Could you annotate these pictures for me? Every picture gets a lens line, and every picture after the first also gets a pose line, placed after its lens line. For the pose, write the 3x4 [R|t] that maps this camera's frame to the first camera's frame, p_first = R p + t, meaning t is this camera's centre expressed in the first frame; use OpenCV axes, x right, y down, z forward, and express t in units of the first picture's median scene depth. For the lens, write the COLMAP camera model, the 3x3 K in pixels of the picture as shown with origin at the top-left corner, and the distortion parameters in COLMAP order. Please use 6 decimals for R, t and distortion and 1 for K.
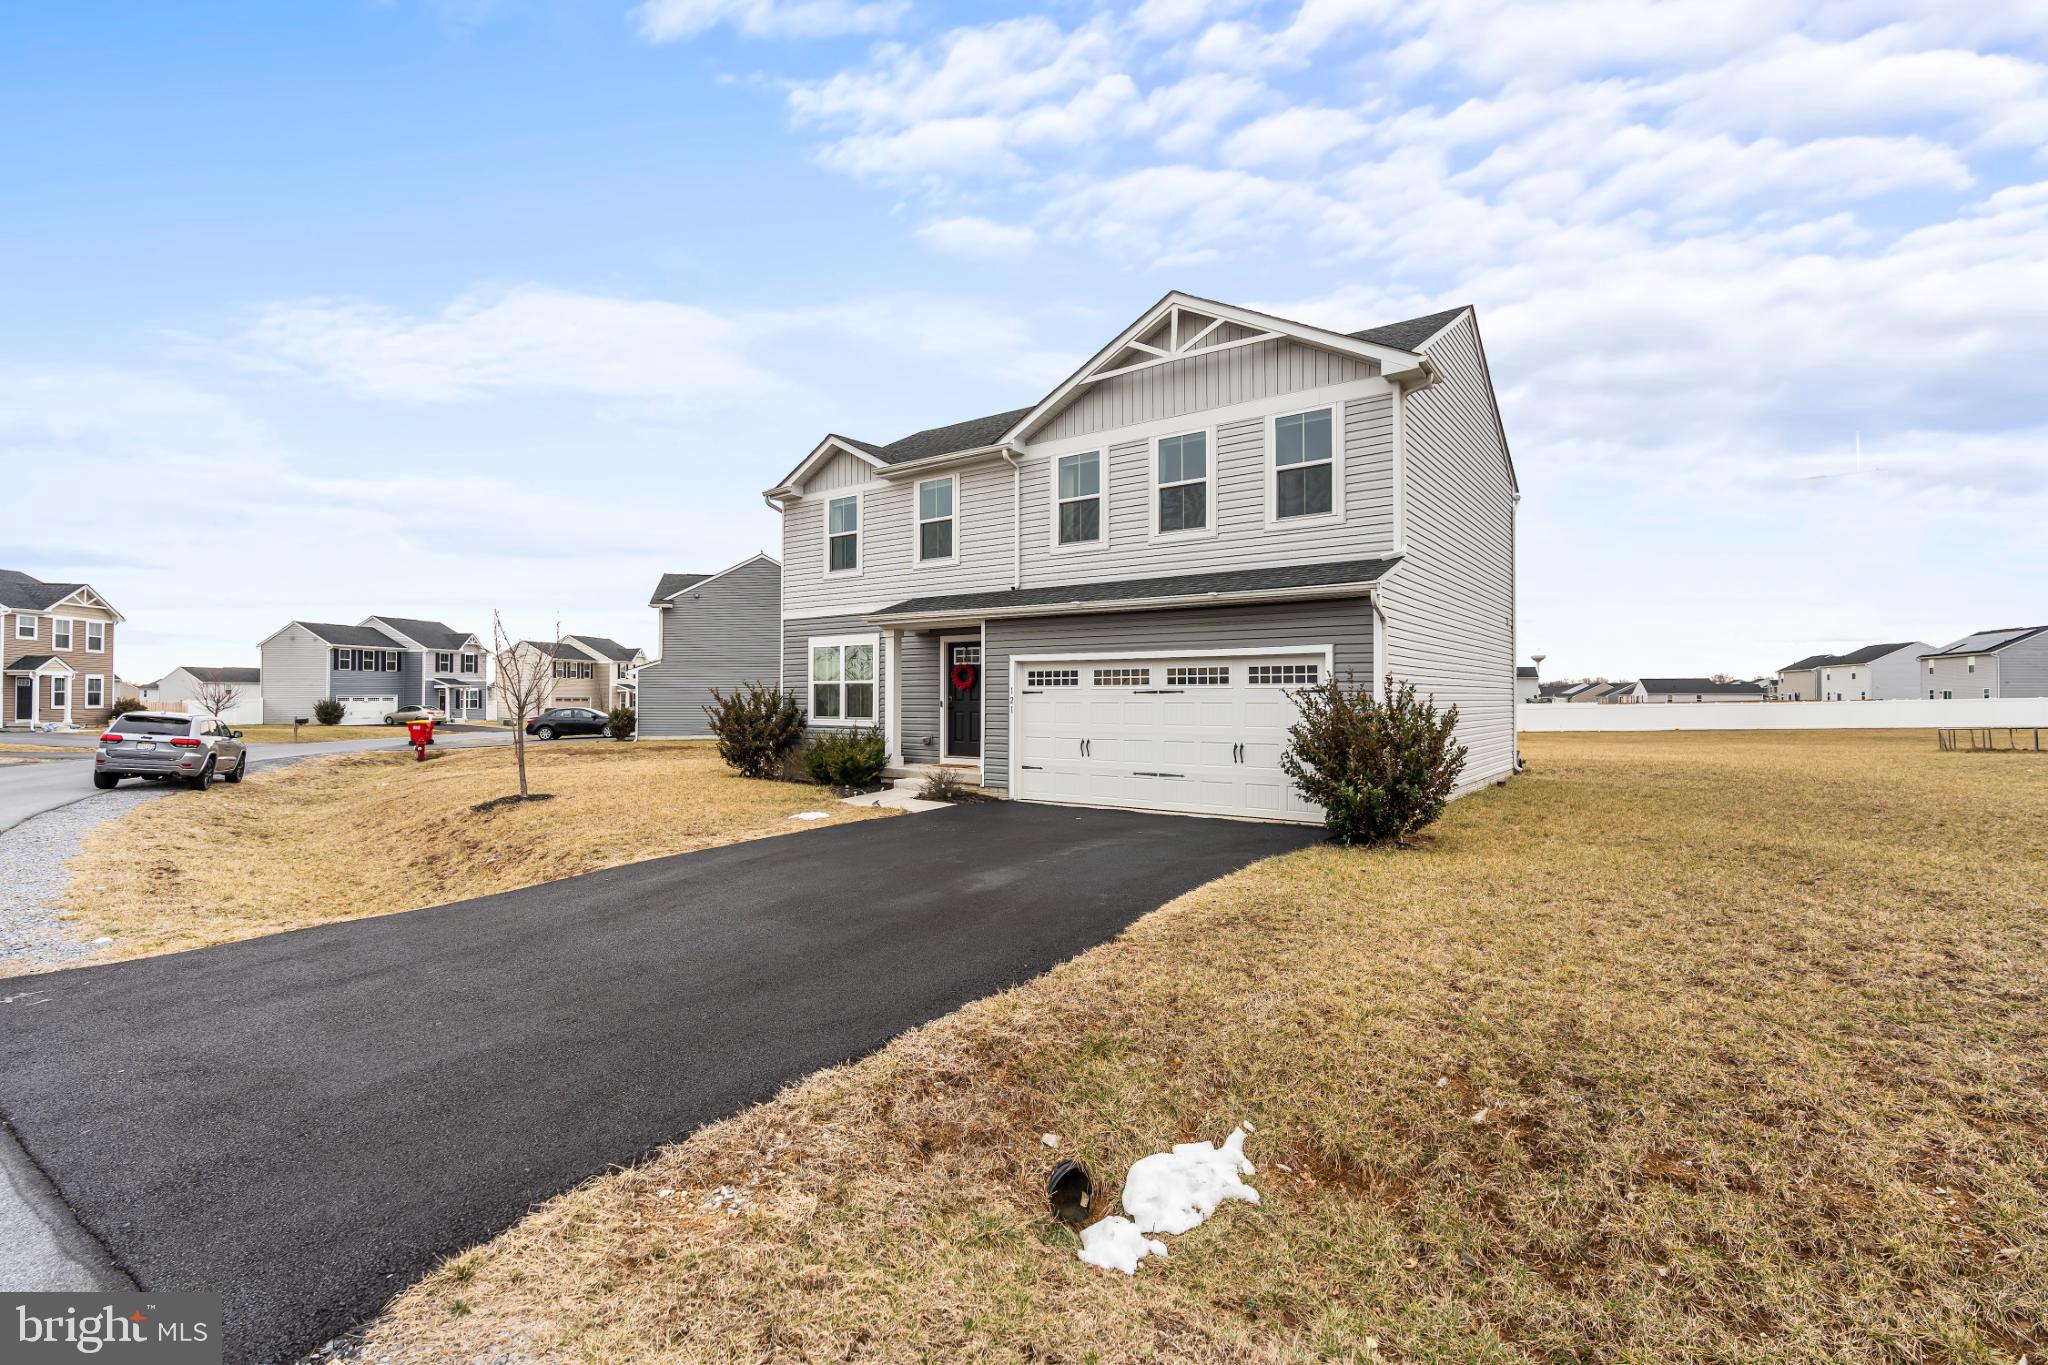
lens RADIAL K [[933.8, 0, 1026.9], [0, 933.8, 691.6], [0, 0, 1]] dist [-0.006217, 0.001305]
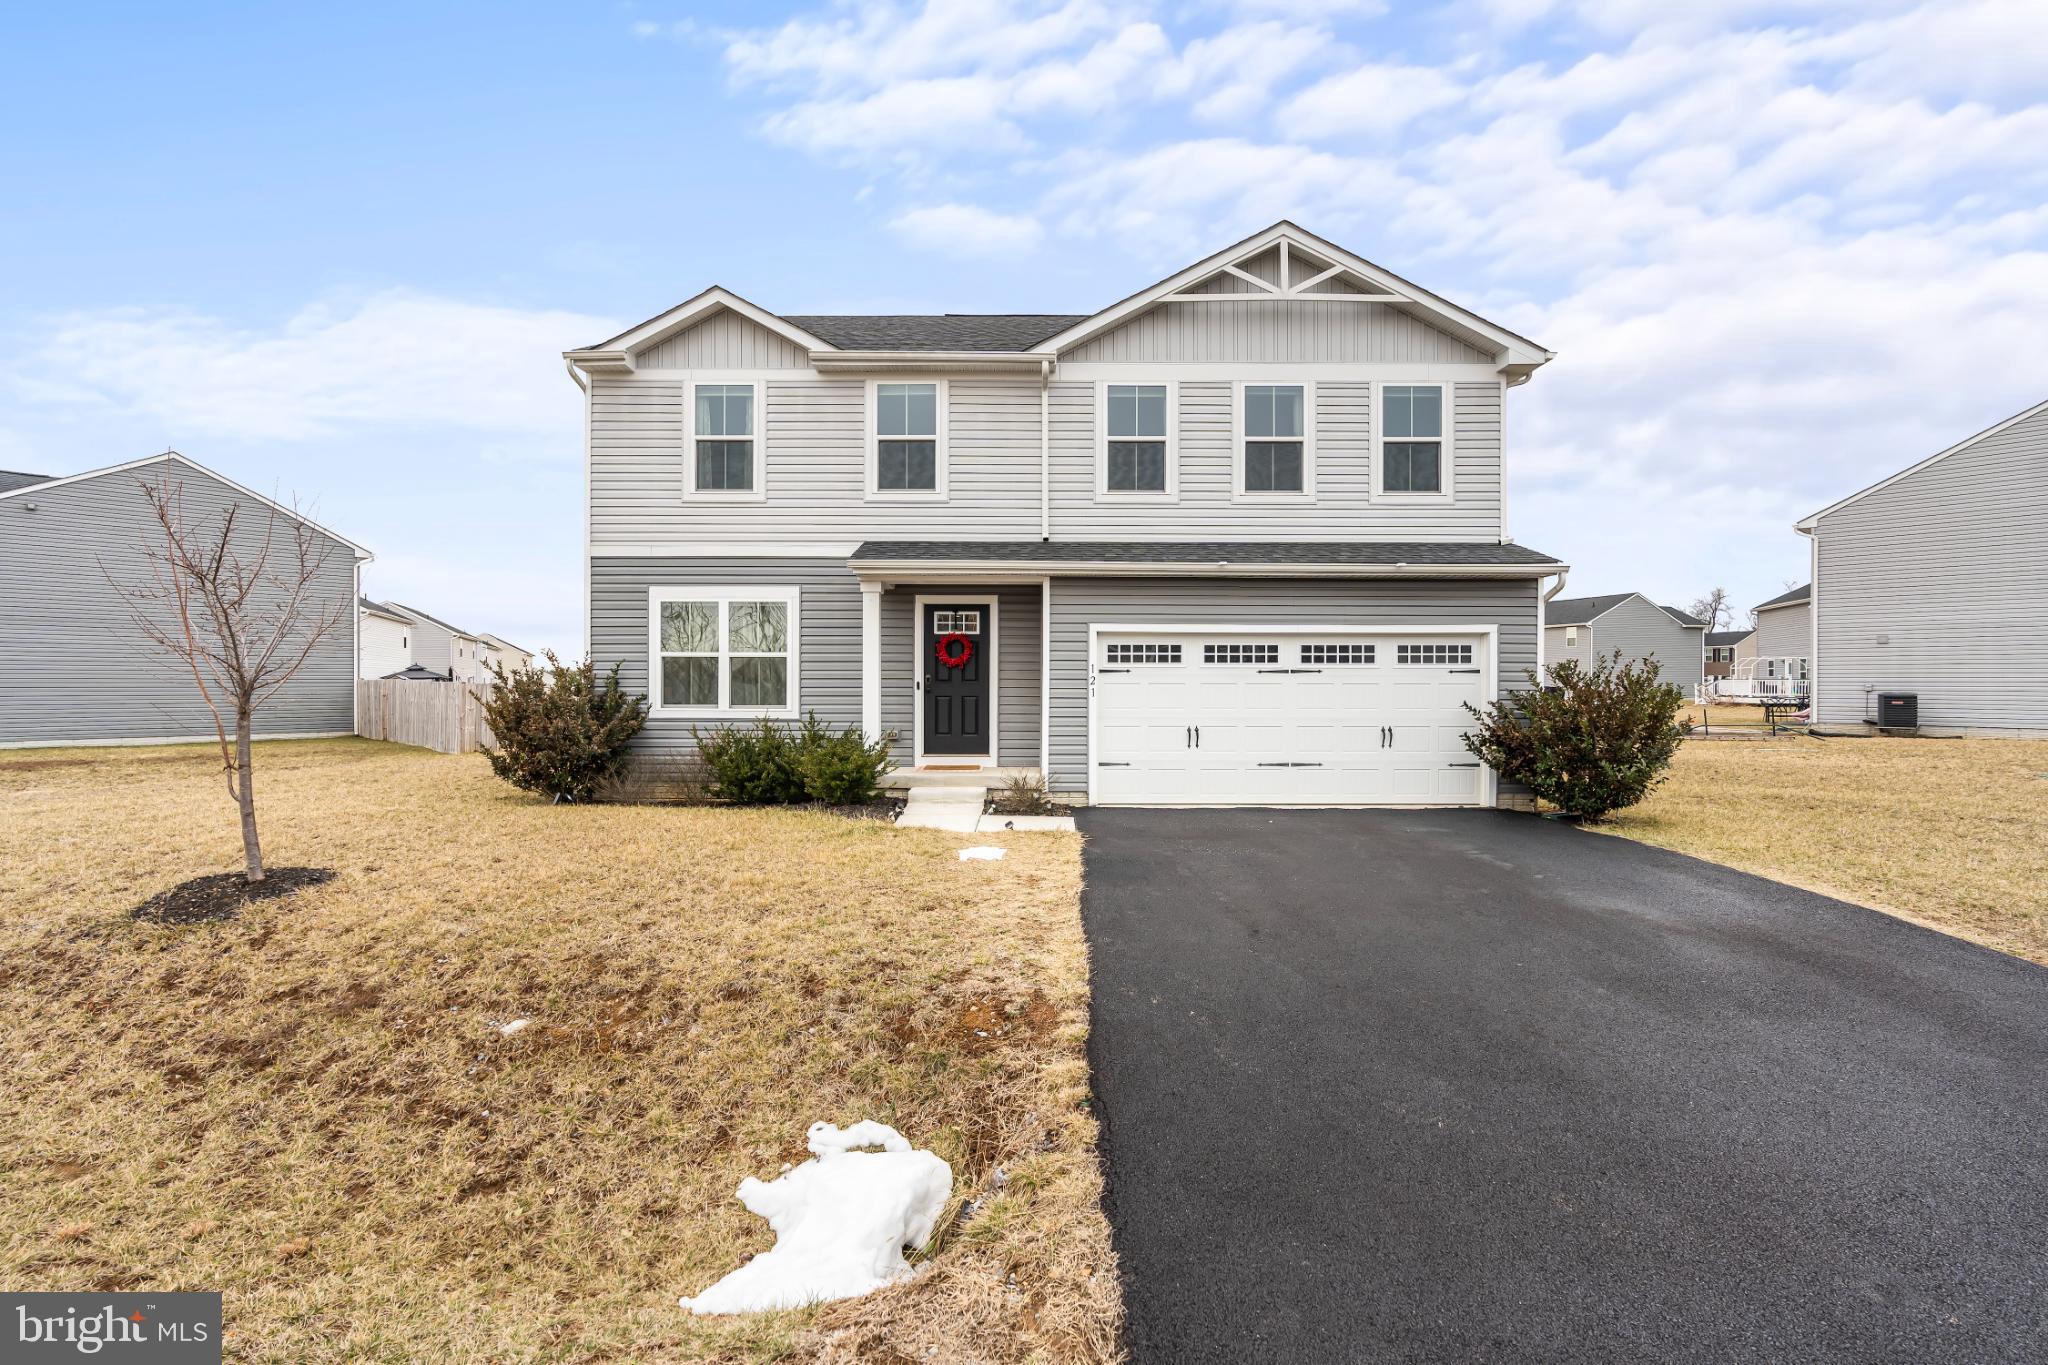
lens RADIAL K [[928.1, 0, 1049.7], [0, 928.1, 683.3], [0, 0, 1]] dist [-0.009244, 0.000252]
pose [[0.803041, -0.002855, 0.595917, -0.505005], [-0.005514, 0.999910, 0.012220, 0.002069], [-0.595898, -0.013099, 0.802953, 0.382165]]
